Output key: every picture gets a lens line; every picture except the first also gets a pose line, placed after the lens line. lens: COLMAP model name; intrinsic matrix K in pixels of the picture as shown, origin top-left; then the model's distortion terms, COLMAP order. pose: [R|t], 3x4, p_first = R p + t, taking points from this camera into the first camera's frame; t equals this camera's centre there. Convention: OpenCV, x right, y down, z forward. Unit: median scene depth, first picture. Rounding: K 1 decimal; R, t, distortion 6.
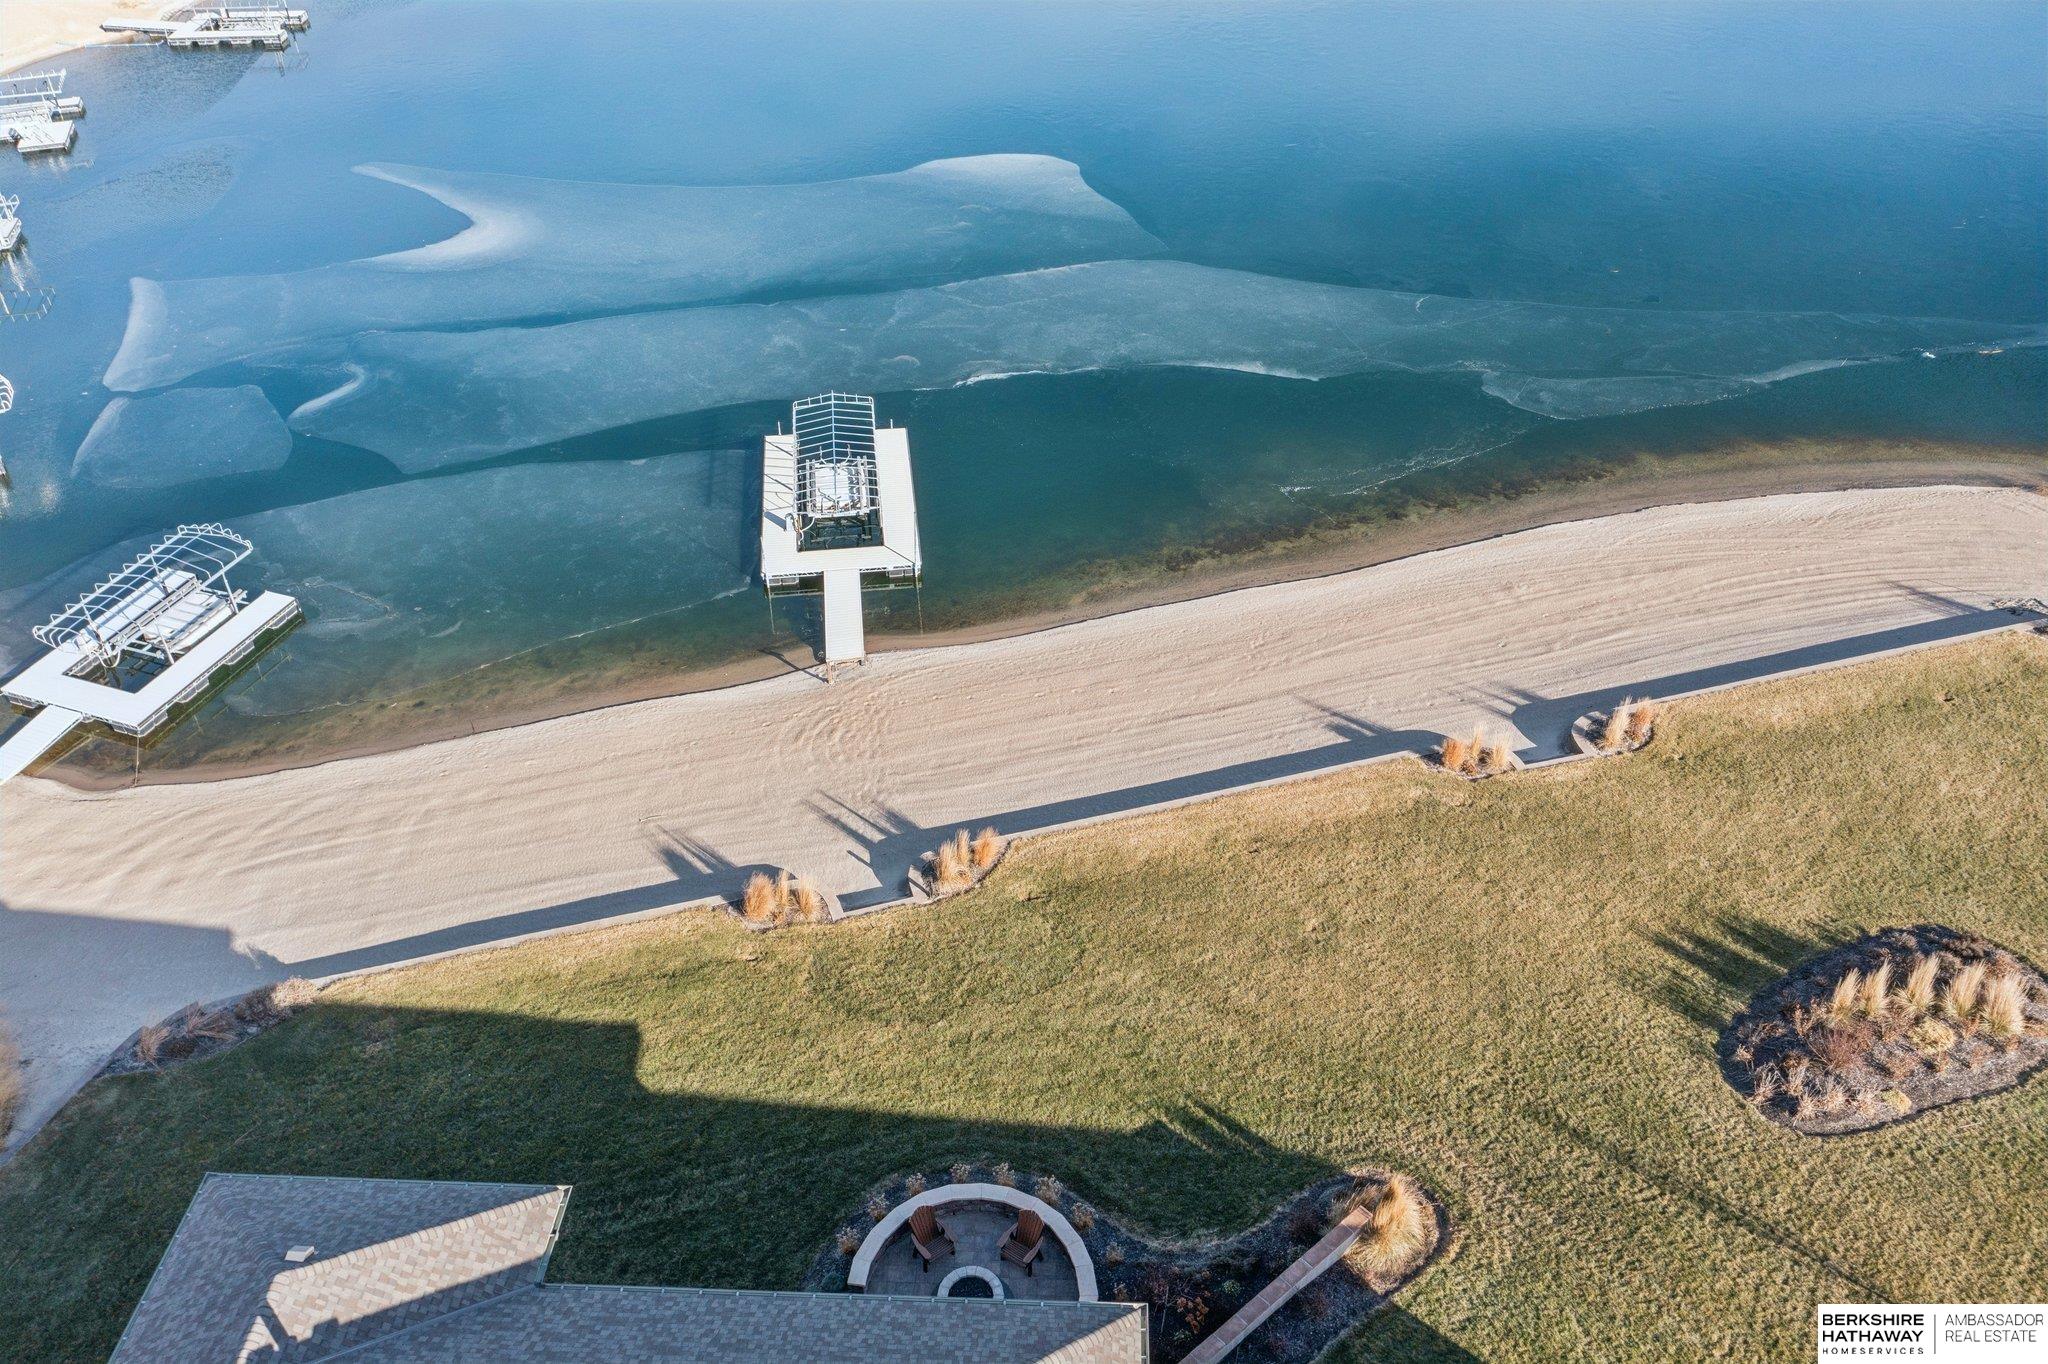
lens RADIAL K [[1640.9, 0, 1024.0], [0, 1640.9, 682.0], [0, 0, 1]] dist [0.006715, -0.000786]
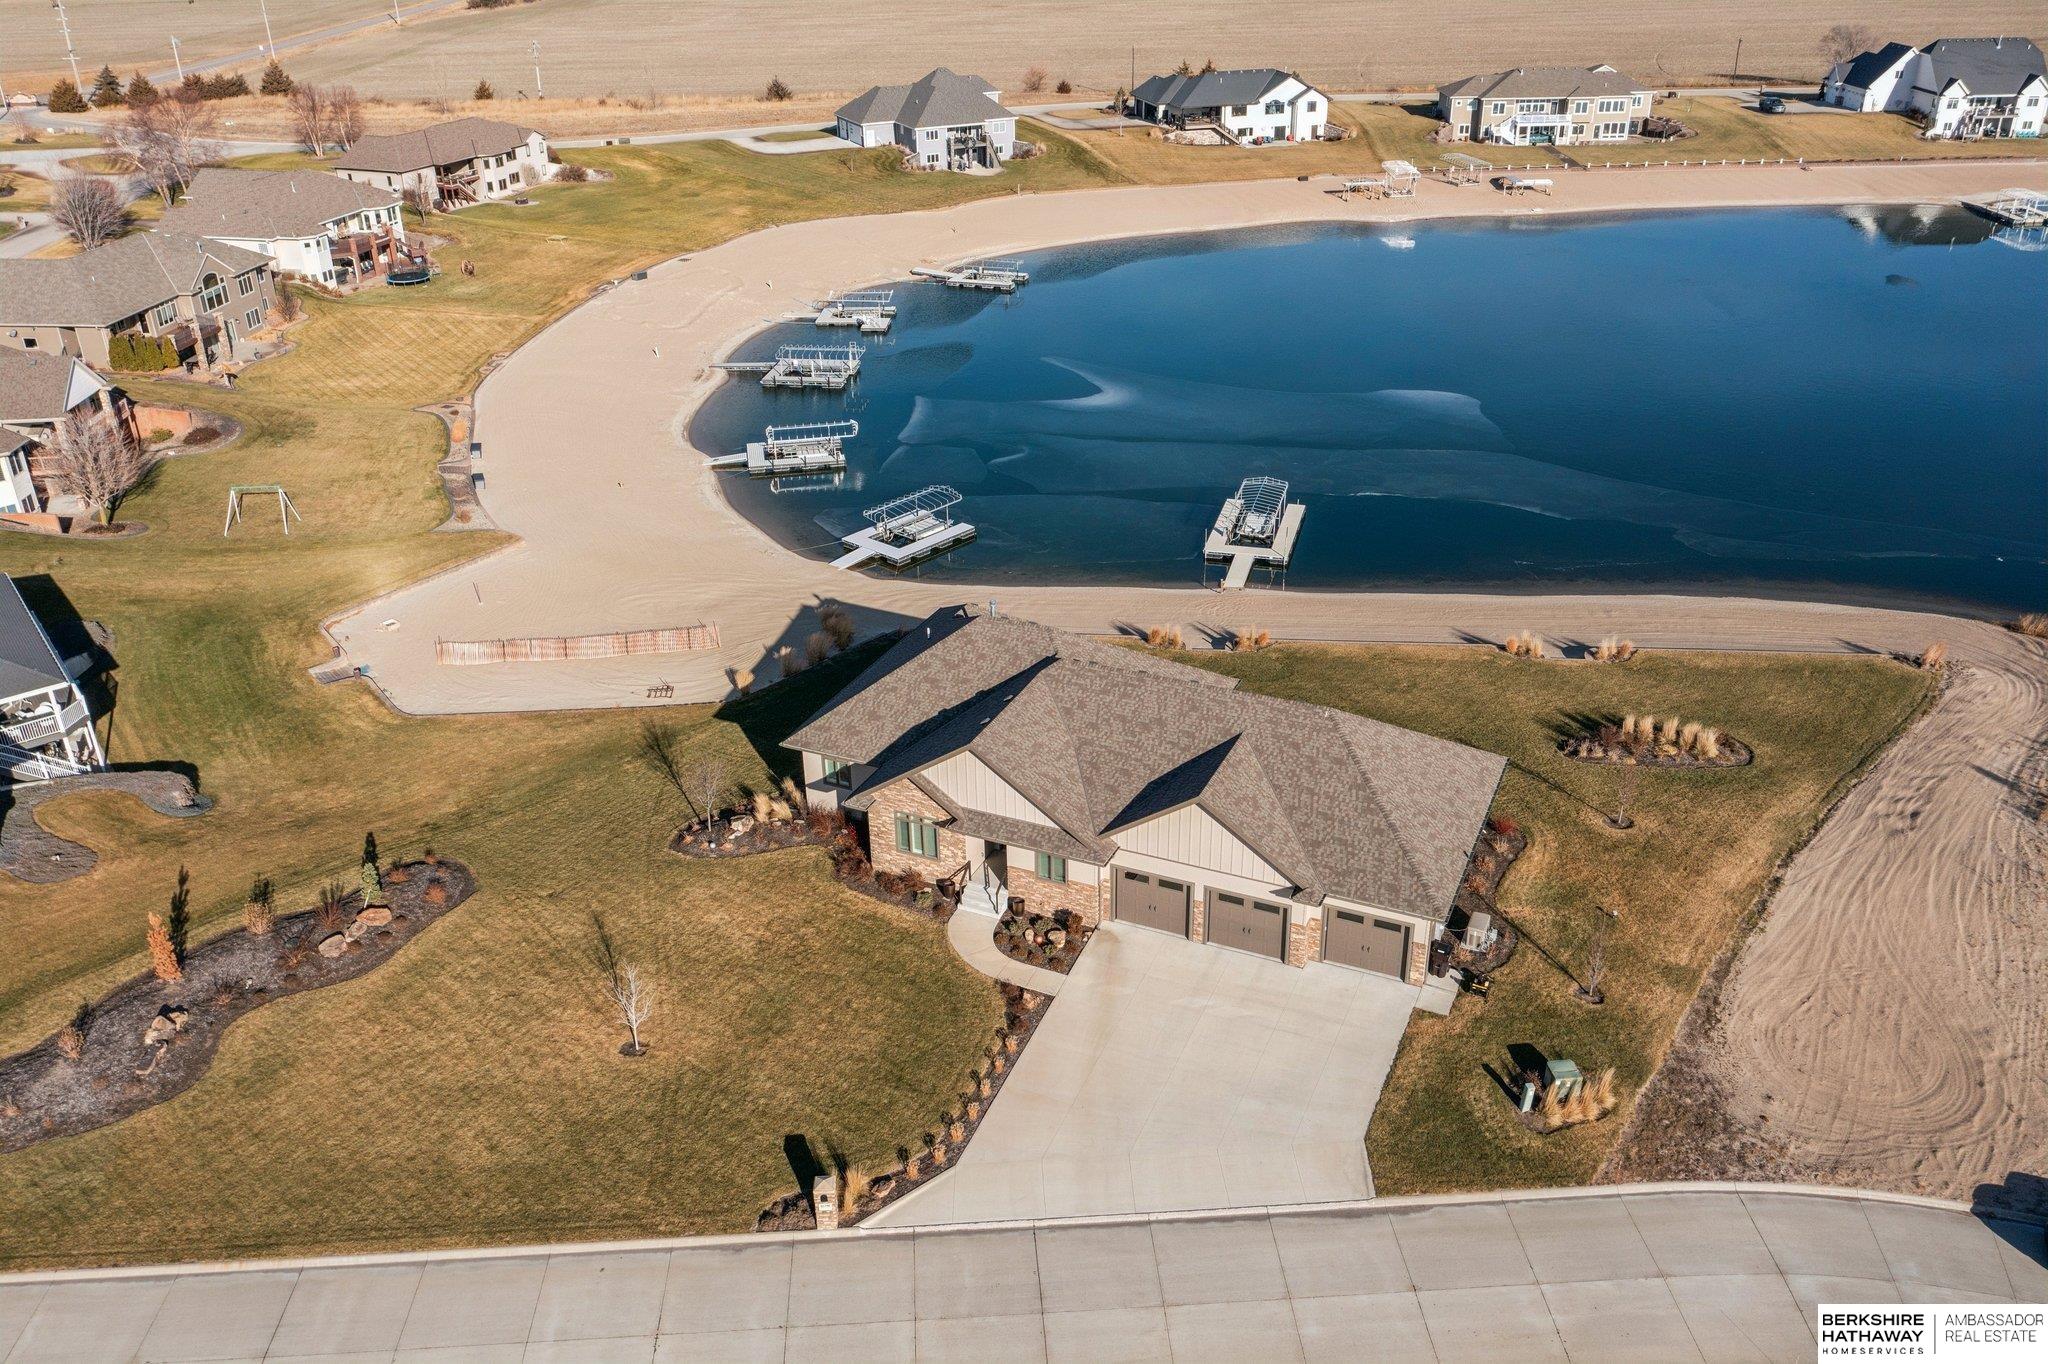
lens RADIAL K [[1640.9, 0, 1024.0], [0, 1640.9, 682.0], [0, 0, 1]] dist [0.006715, -0.000786]
pose [[0.927723, 0.163828, -0.335396, 0.438038], [-0.220789, 0.965339, -0.139184, 0.554482], [0.300968, 0.203176, 0.931739, -1.126936]]
